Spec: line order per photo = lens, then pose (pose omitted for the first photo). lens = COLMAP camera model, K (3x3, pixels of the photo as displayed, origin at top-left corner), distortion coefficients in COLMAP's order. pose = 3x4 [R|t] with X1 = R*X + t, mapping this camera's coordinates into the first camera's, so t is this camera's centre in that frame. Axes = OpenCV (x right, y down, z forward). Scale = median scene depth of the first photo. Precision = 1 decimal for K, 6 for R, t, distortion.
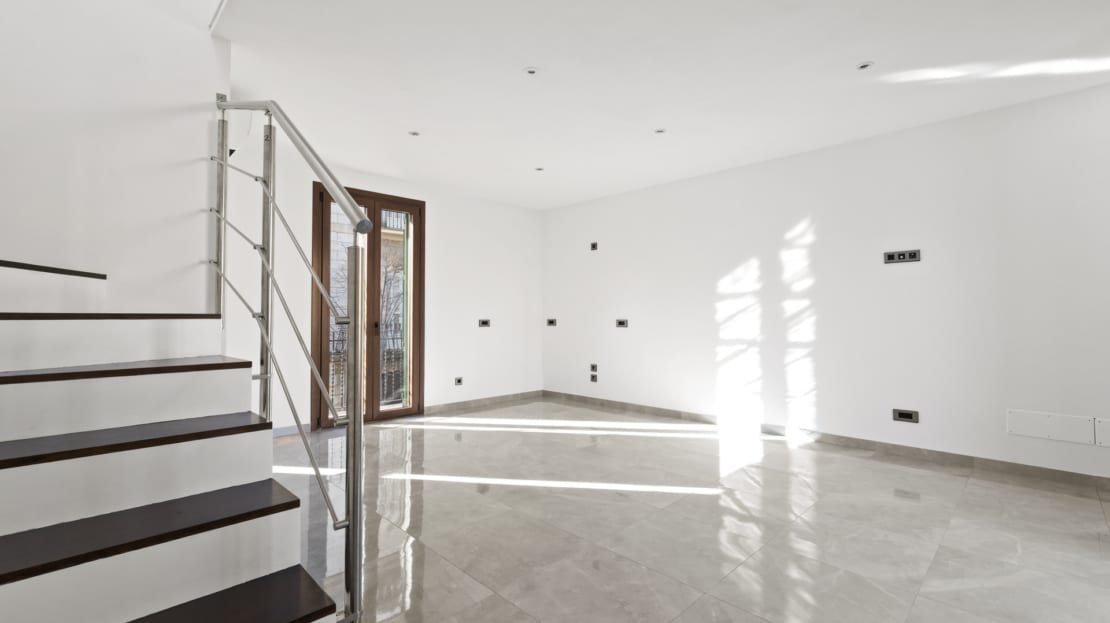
lens RADIAL K [[483.1, 0, 555.0], [0, 483.1, 311.5], [0, 0, 1]] dist [-0.001604, -0.000381]
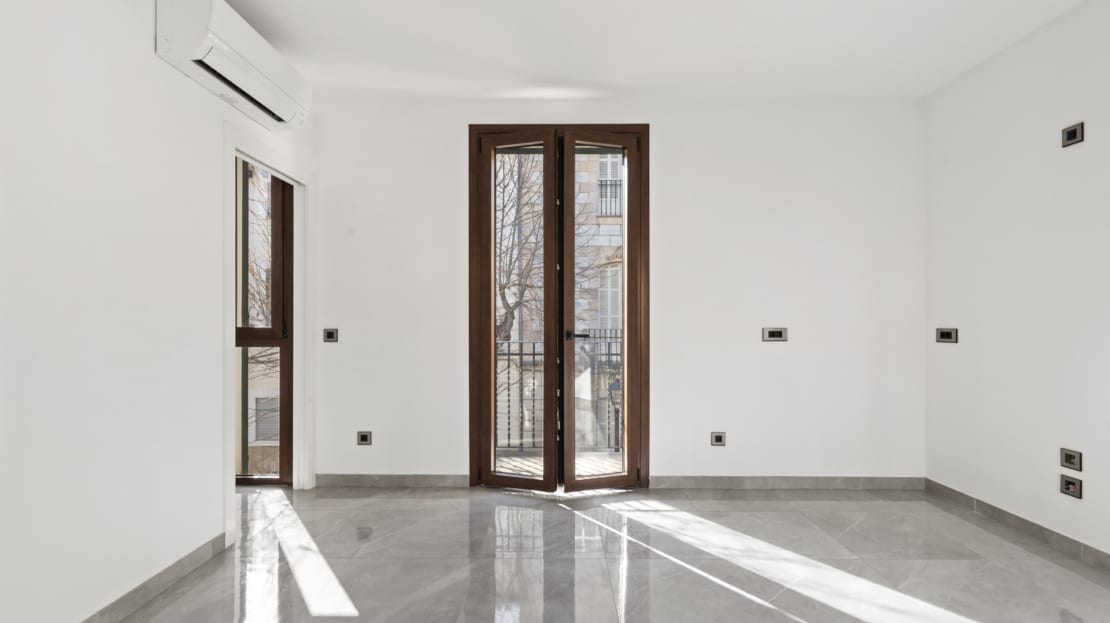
lens RADIAL K [[501.1, 0, 555.3], [0, 501.1, 322.1], [0, 0, 1]] dist [-0.001237, -0.000122]
pose [[0.710867, 0.001485, -0.703325, 0.068833], [0.004853, 0.999964, 0.007017, 0.005251], [0.703310, -0.008401, 0.710834, 0.444940]]
